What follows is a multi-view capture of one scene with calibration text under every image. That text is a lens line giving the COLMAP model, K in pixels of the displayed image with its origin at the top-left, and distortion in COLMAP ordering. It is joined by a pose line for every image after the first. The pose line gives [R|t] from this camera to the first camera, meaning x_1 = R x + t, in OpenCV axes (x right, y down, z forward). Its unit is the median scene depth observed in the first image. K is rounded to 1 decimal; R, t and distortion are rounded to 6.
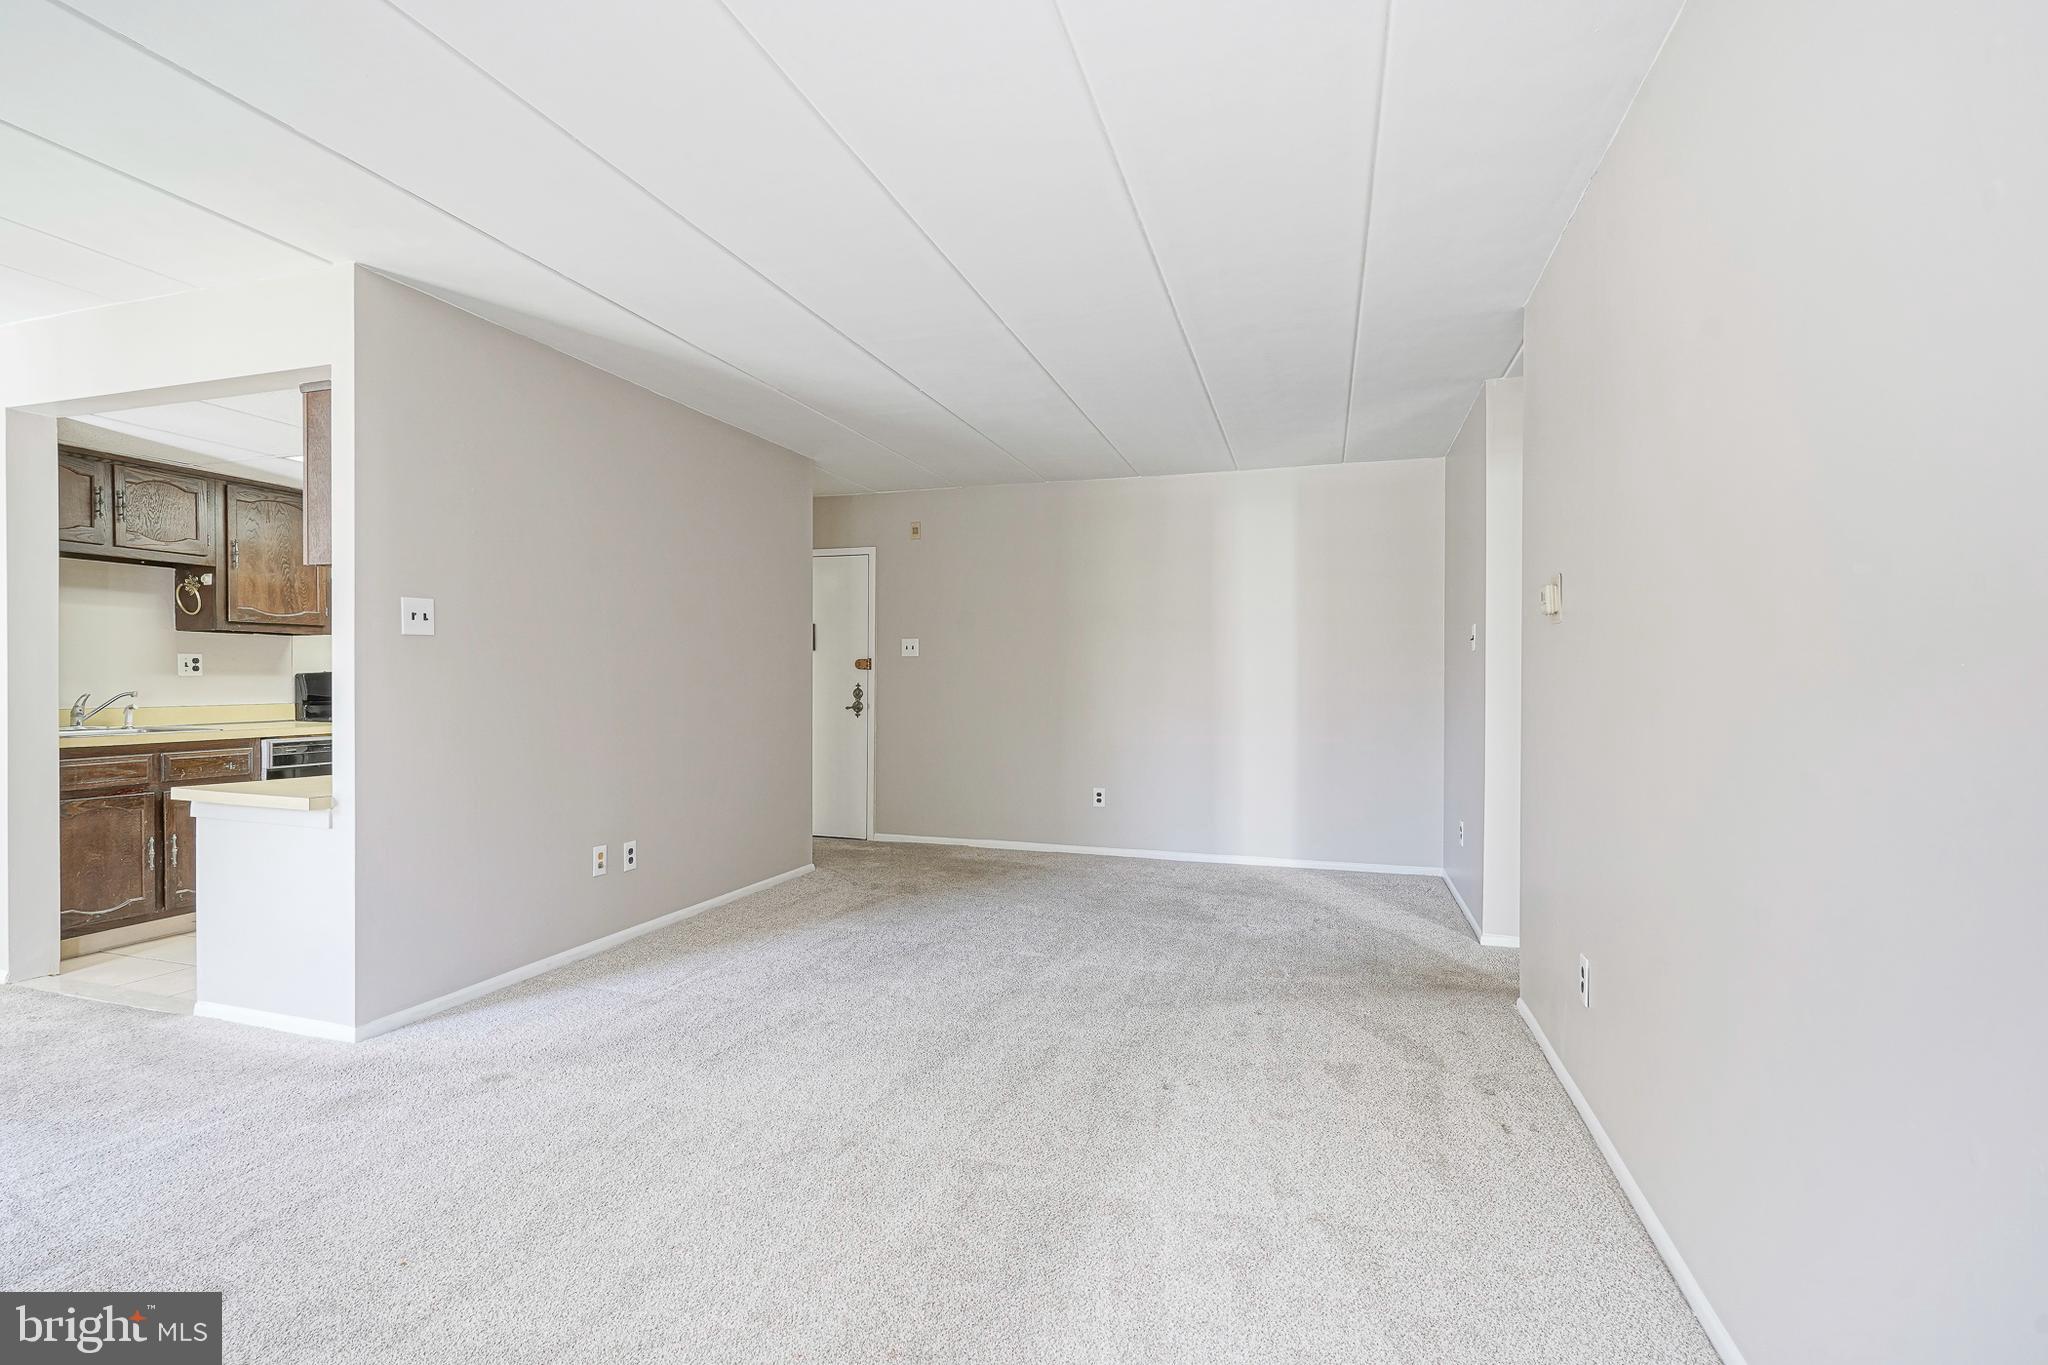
lens RADIAL K [[1028.9, 0, 969.2], [0, 1028.9, 691.4], [0, 0, 1]] dist [-0.003931, 0.000192]
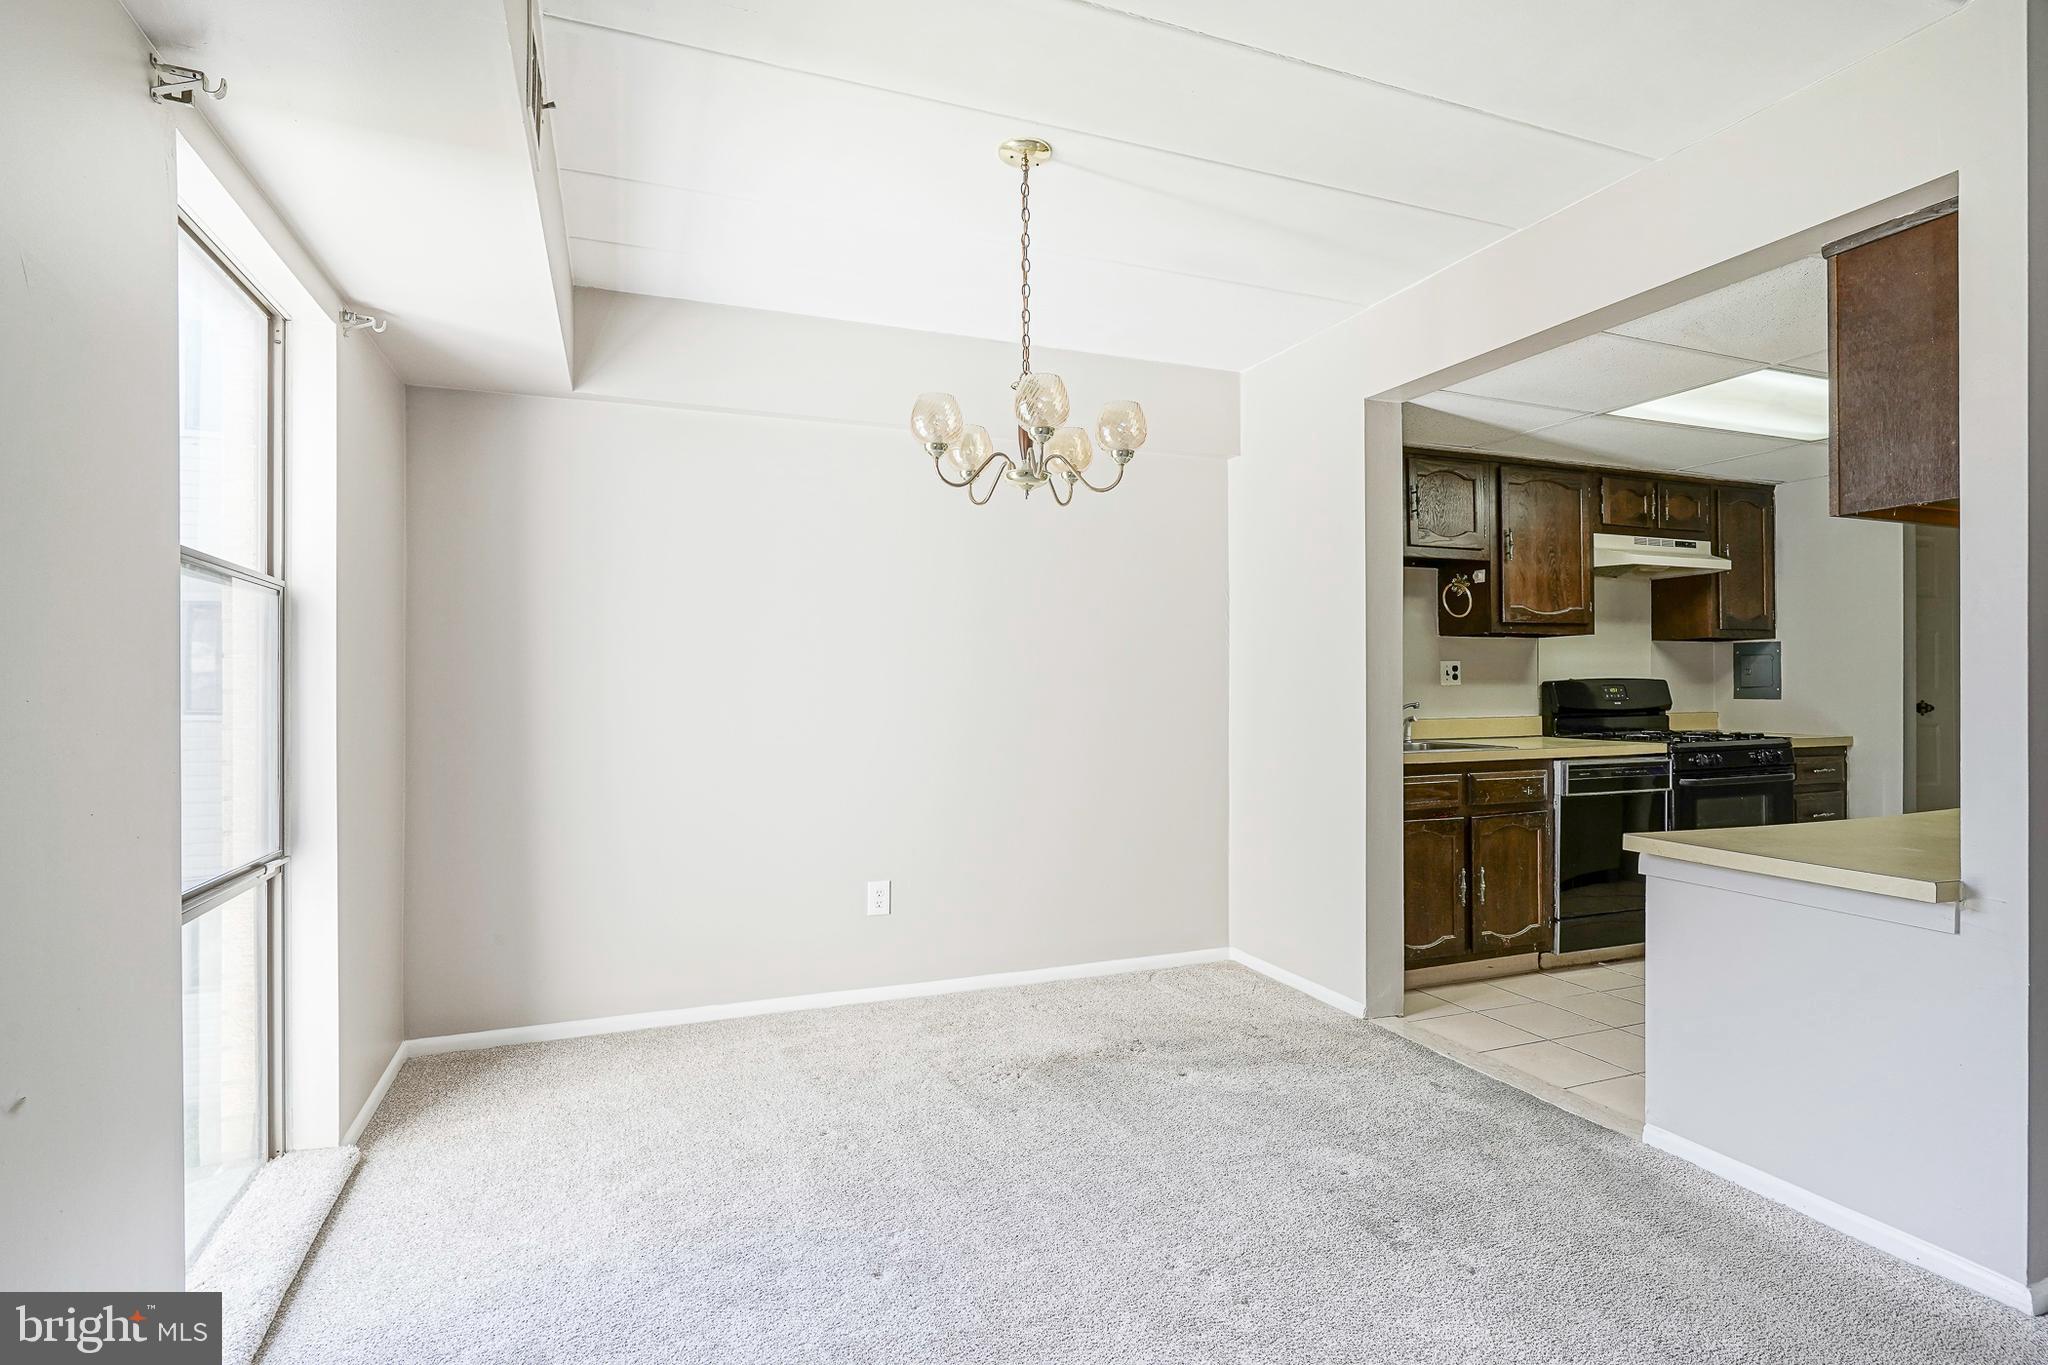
lens RADIAL K [[1018.6, 0, 1014.1], [0, 1018.6, 685.6], [0, 0, 1]] dist [-0.003741, 0.001072]
pose [[0.656470, -0.007596, -0.754314, -0.353880], [-0.002567, 0.999921, -0.012303, -0.002958], [0.754348, 0.010013, 0.656398, 0.122312]]
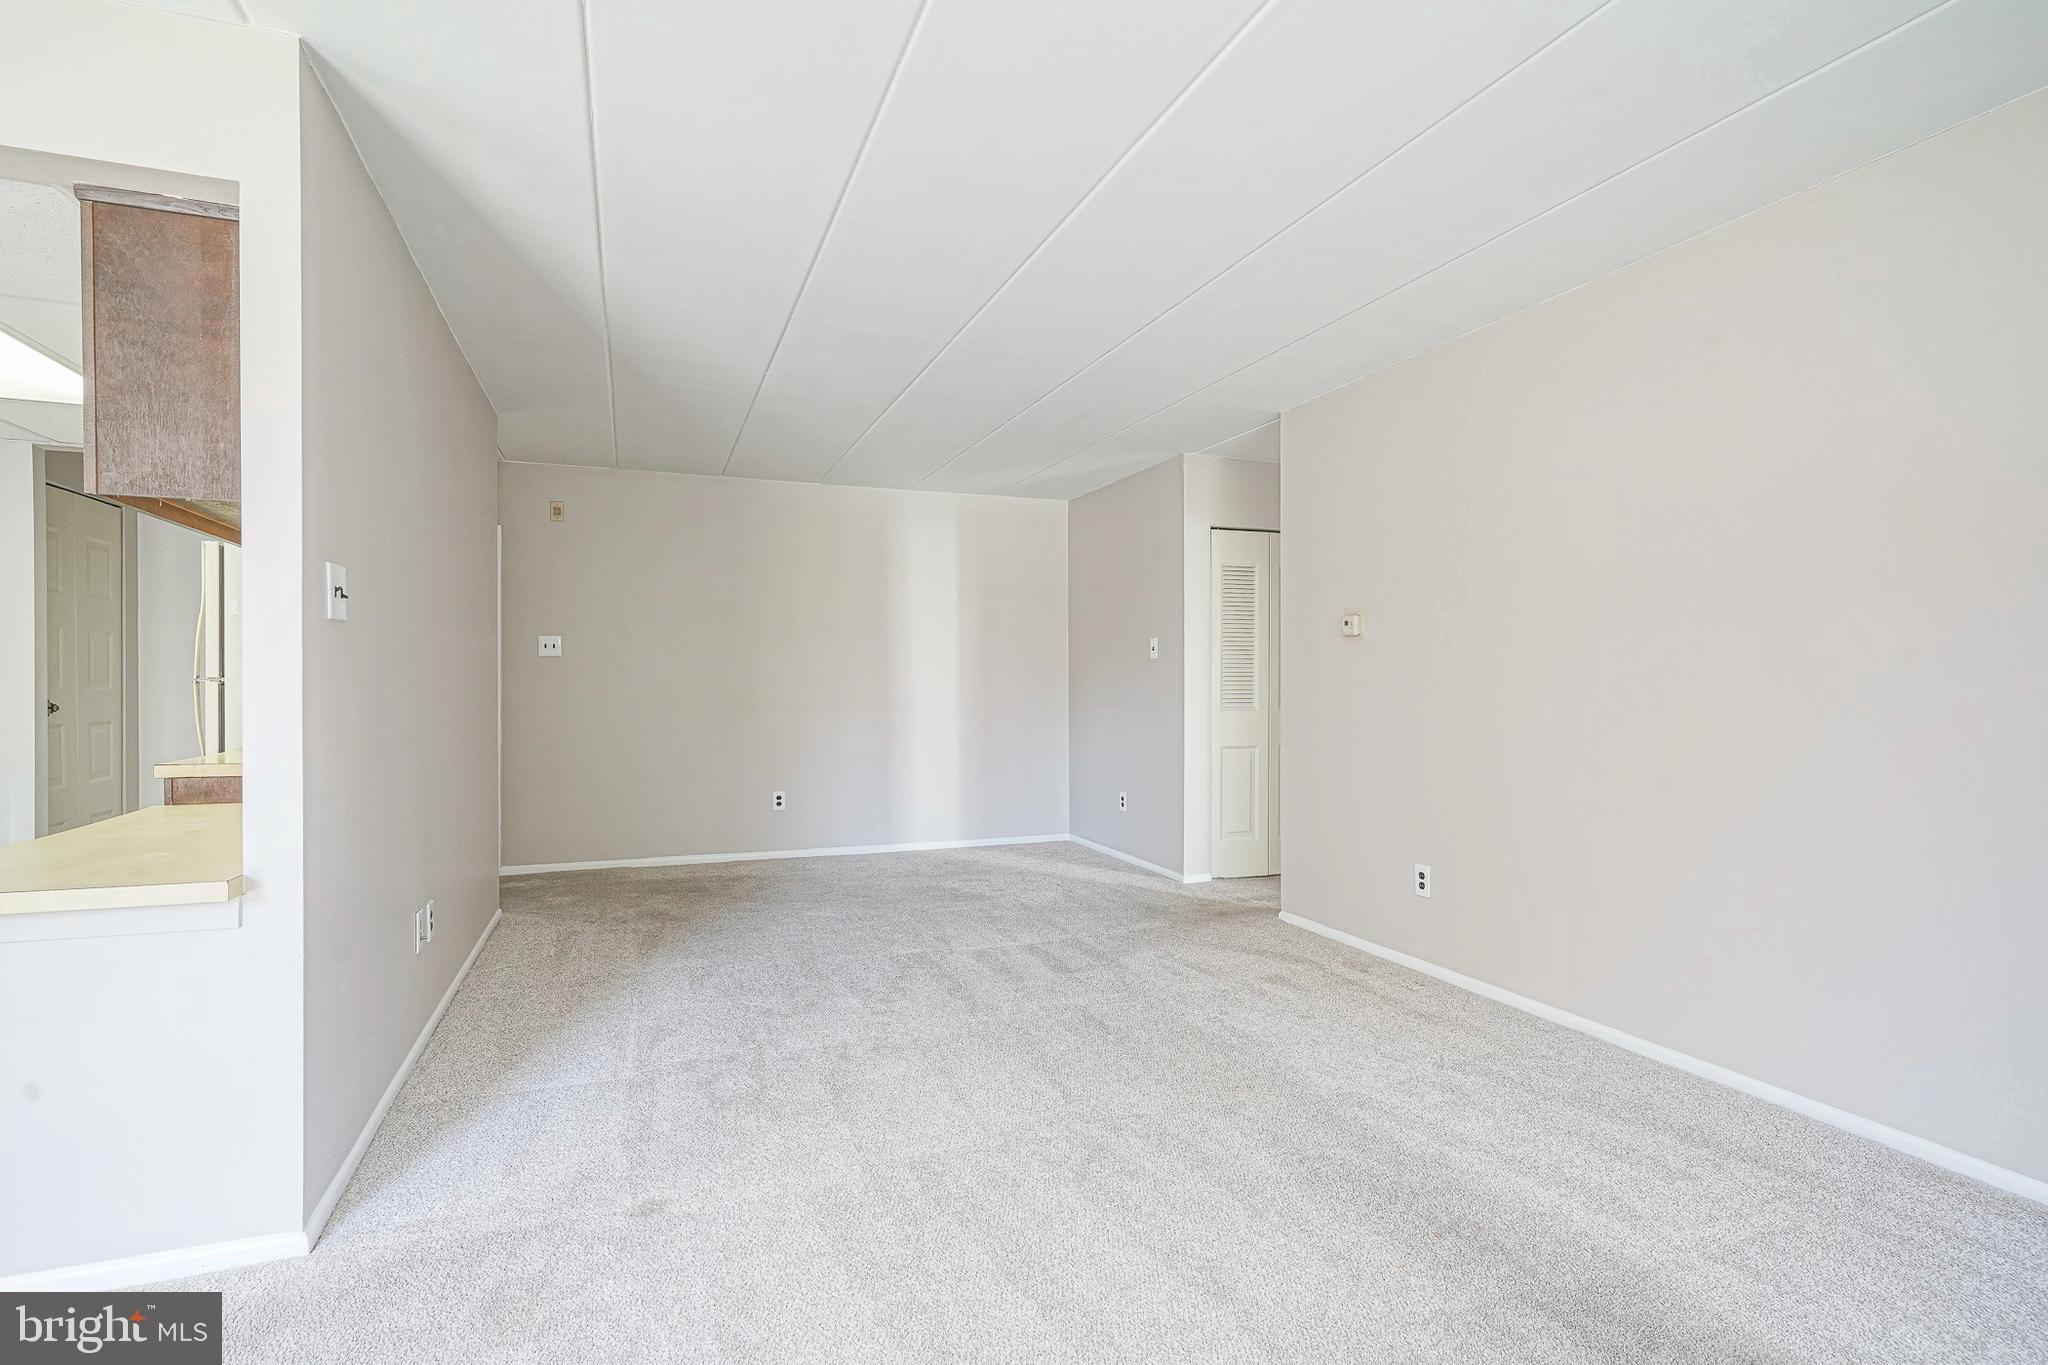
lens RADIAL K [[997.2, 0, 1031.3], [0, 997.2, 690.0], [0, 0, 1]] dist [0.001597, 0.000382]
pose [[0.754166, -0.009378, 0.656617, -0.434858], [0.011075, 0.999937, 0.001561, -0.003785], [-0.656590, 0.006095, 0.754223, 0.151275]]
